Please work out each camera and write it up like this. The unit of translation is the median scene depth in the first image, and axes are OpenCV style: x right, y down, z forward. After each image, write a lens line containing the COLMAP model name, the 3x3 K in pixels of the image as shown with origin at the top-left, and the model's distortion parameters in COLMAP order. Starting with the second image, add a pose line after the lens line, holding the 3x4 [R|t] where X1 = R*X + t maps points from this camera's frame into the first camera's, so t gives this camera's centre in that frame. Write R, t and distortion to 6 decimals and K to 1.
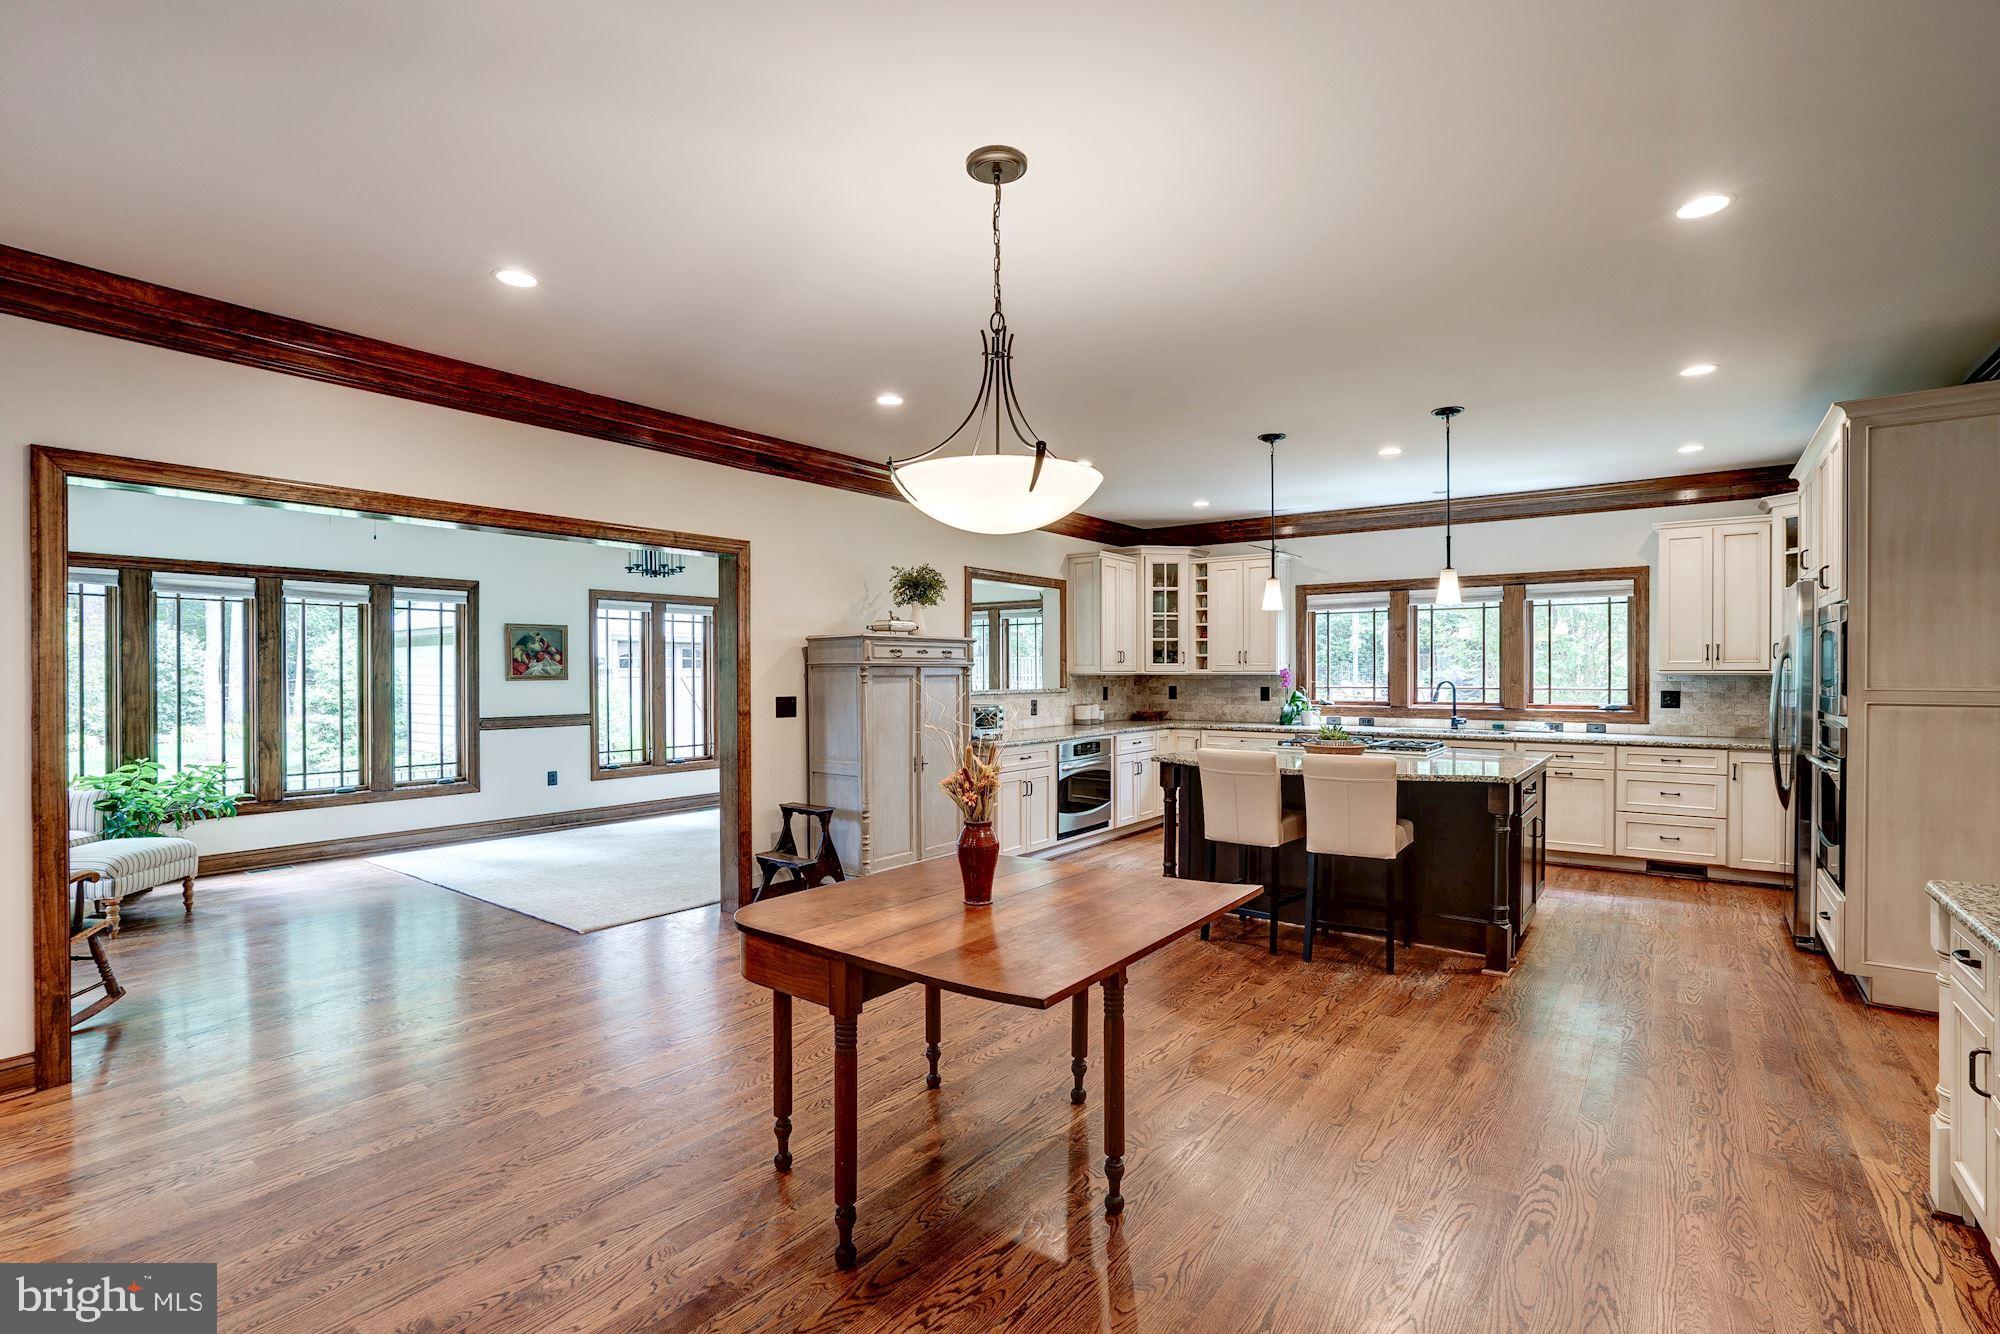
lens RADIAL K [[954.4, 0, 1008.8], [0, 954.4, 680.6], [0, 0, 1]] dist [-0.004176, 0.000116]
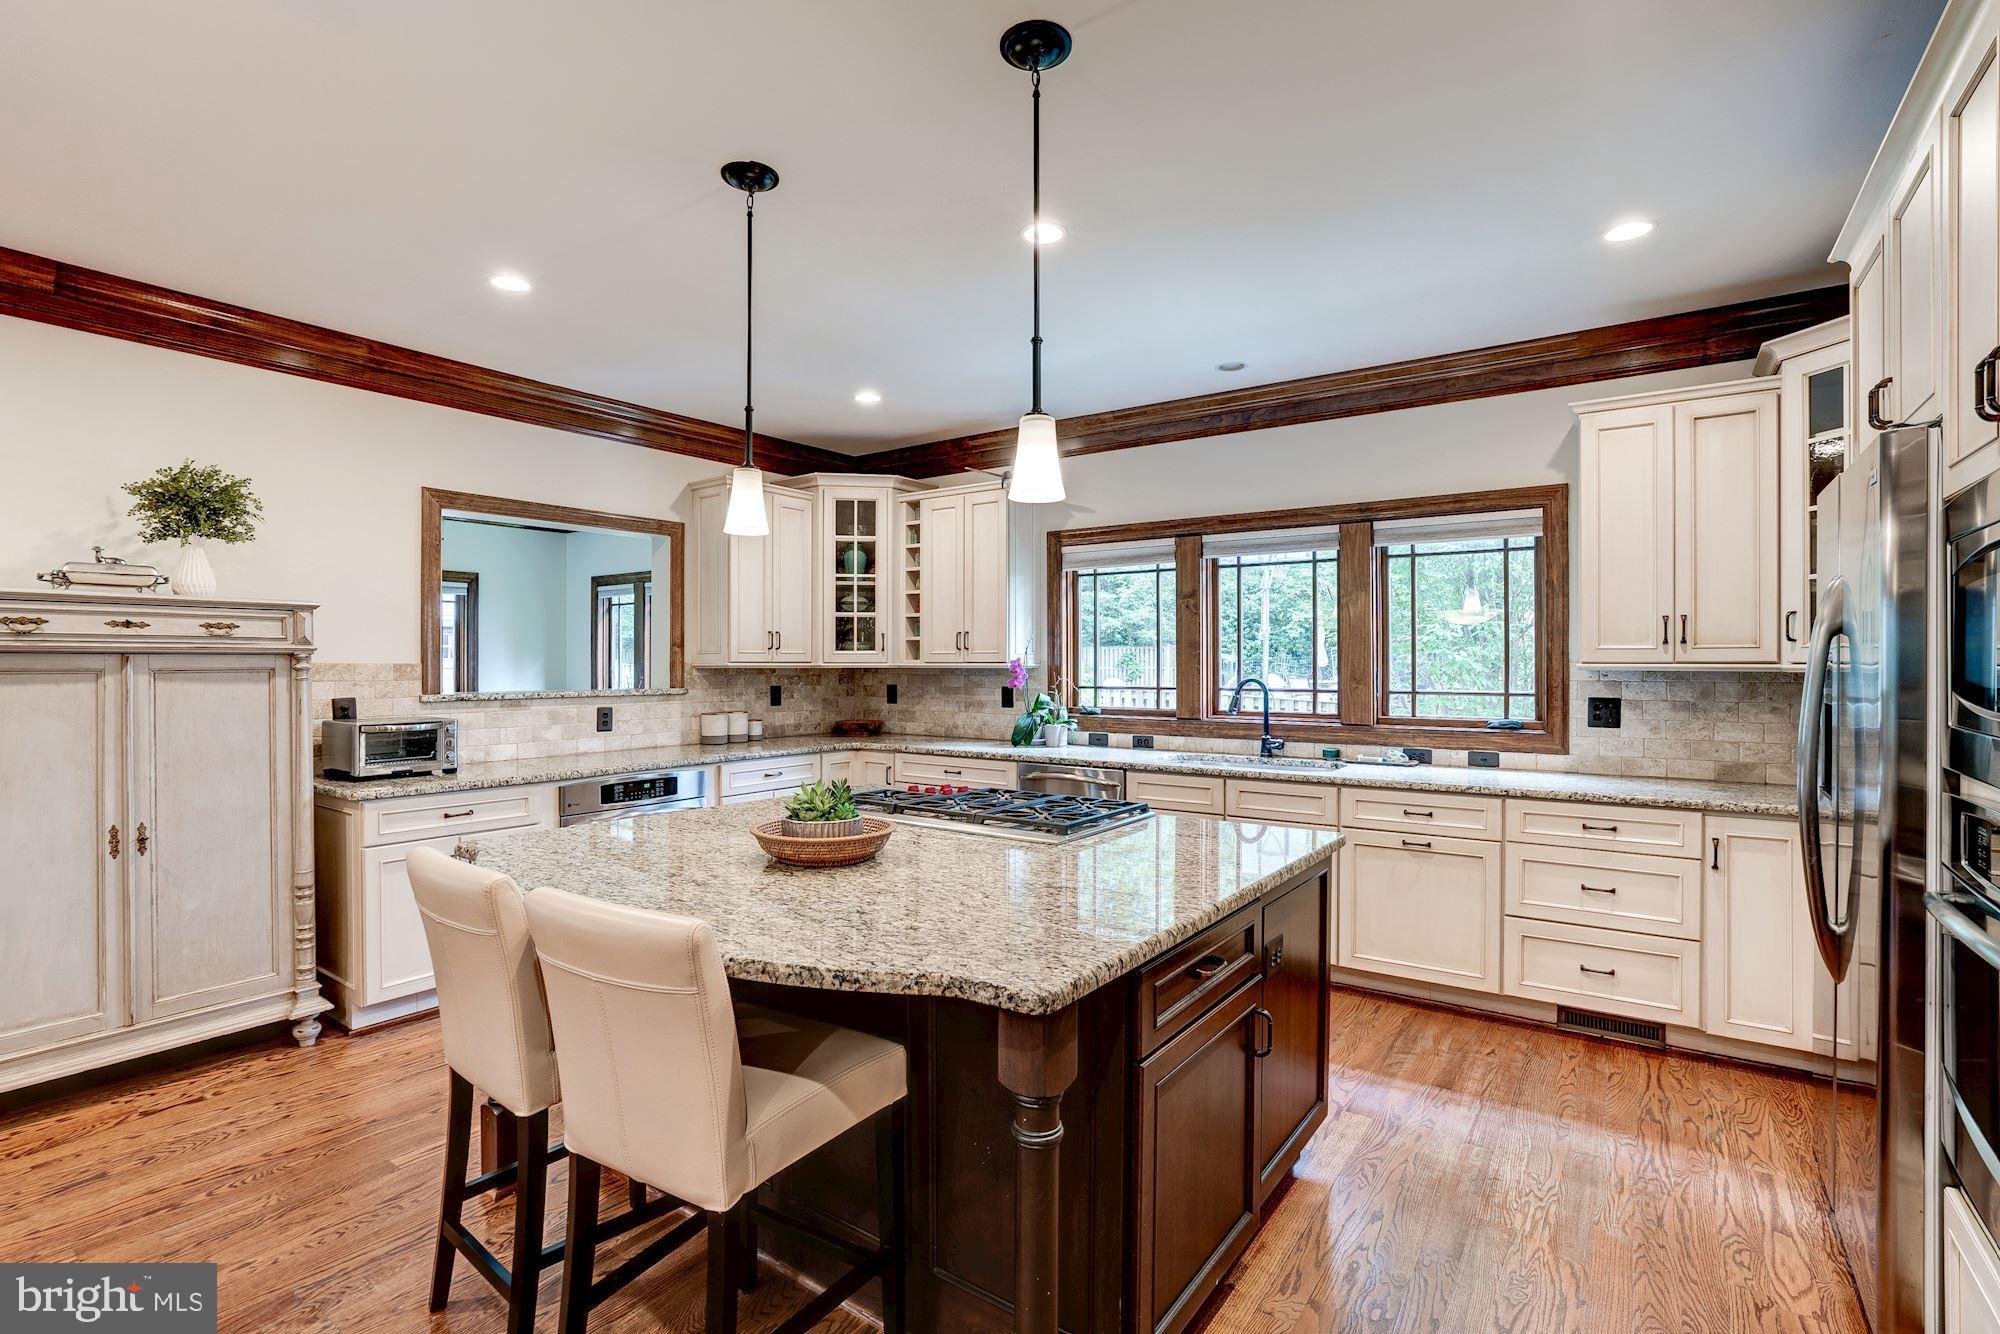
lens RADIAL K [[935.4, 0, 988.6], [0, 935.4, 666.4], [0, 0, 1]] dist [-0.048043, 0.020576]
pose [[0.999965, 0.001740, -0.008125, 0.319521], [-0.001783, 0.999985, -0.005193, -0.004559], [0.008116, 0.005207, 0.999954, 0.430827]]
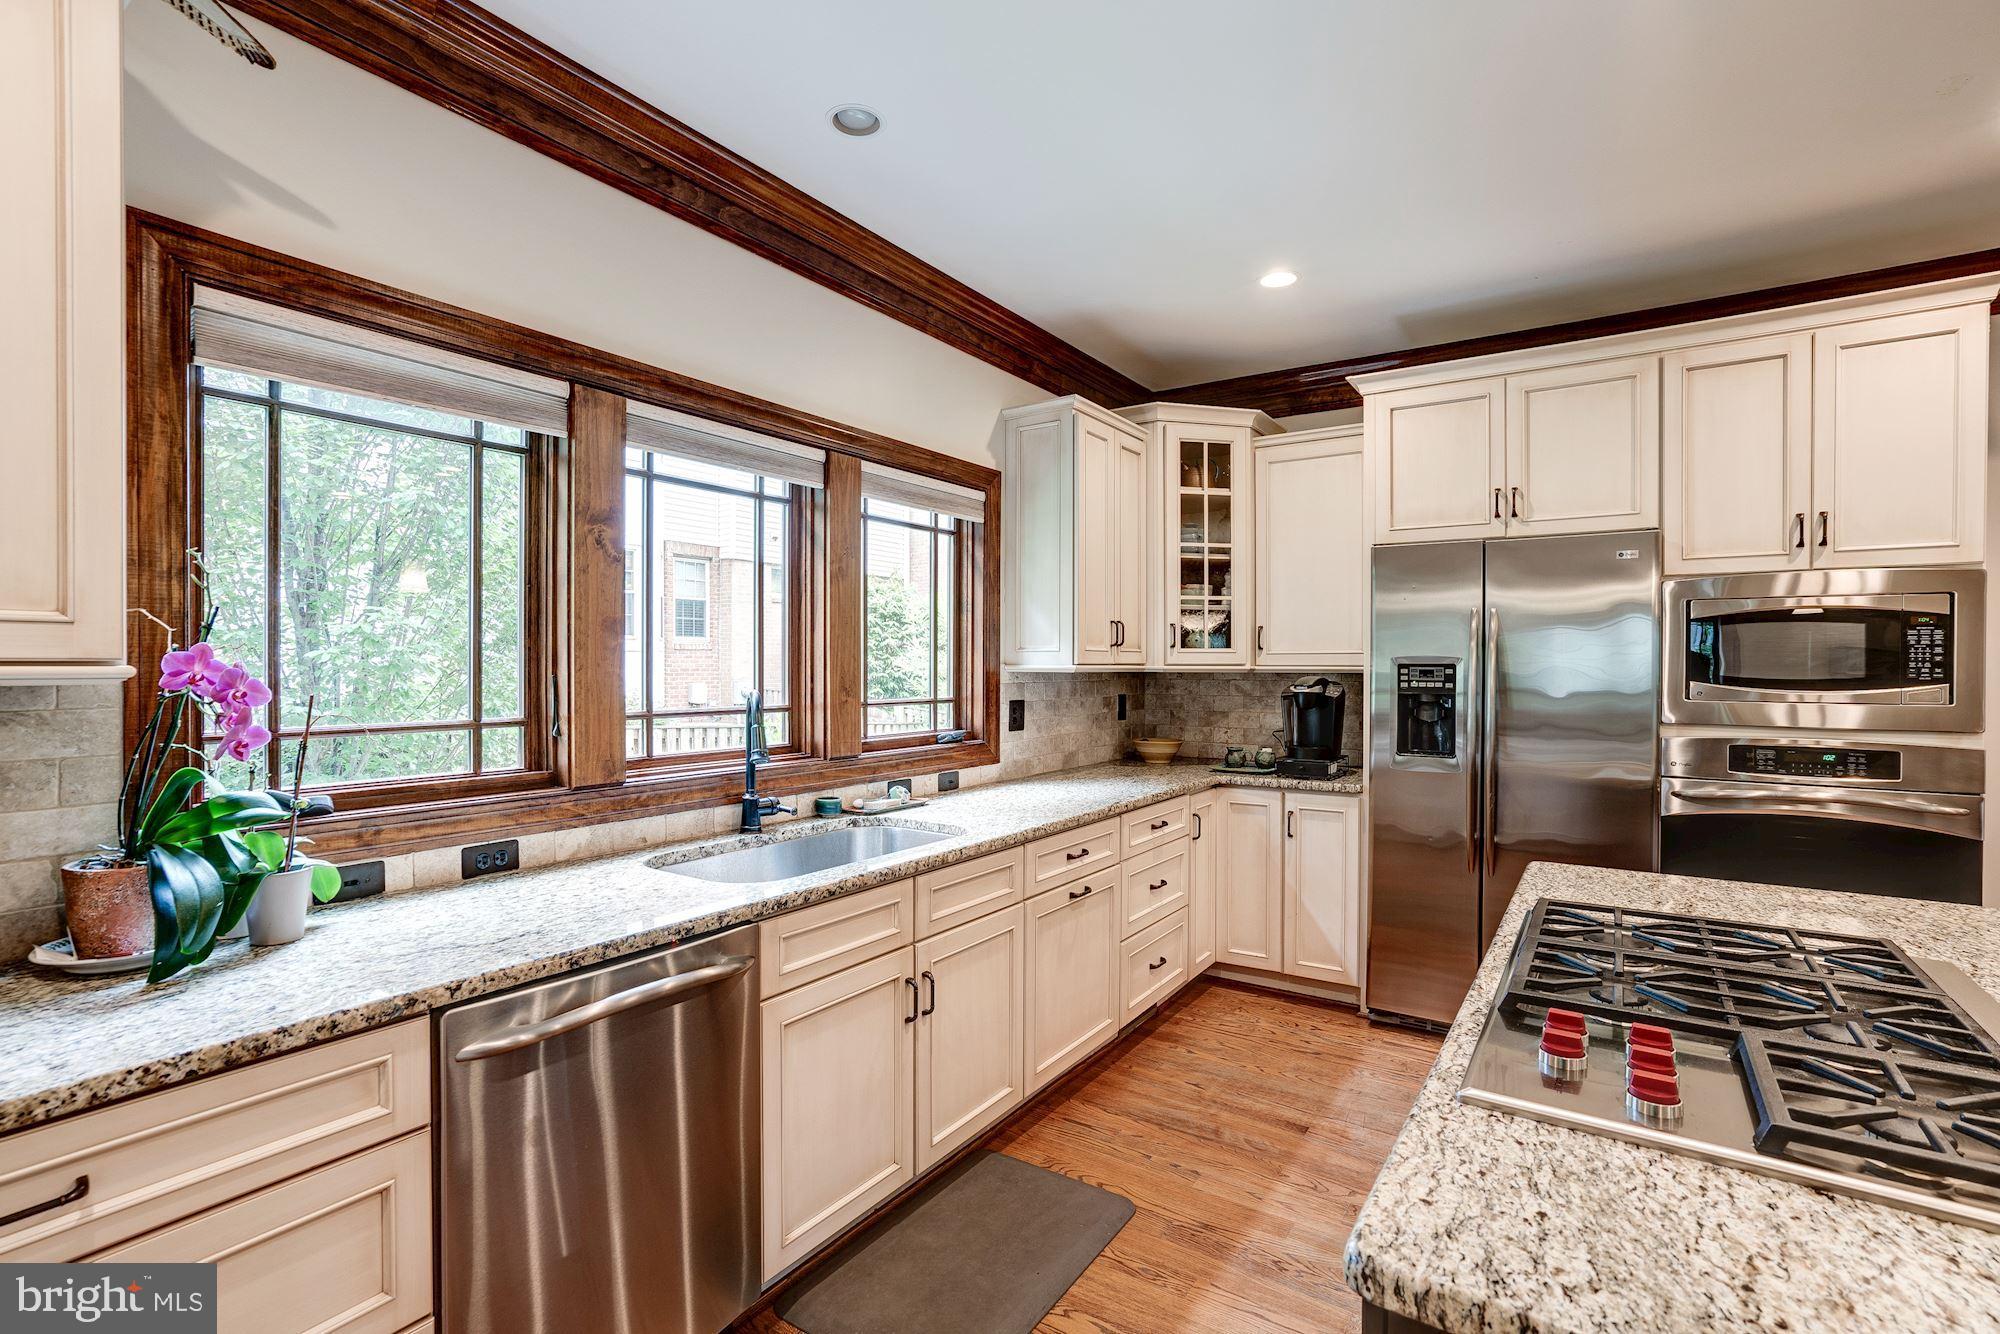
lens RADIAL K [[935.4, 0, 988.6], [0, 935.4, 666.4], [0, 0, 1]] dist [-0.048043, 0.020576]
pose [[-0.026870, -0.000335, 0.999639, 0.138787], [0.008044, 0.999967, 0.000551, -0.009423], [-0.999607, 0.008056, -0.026867, 1.011003]]
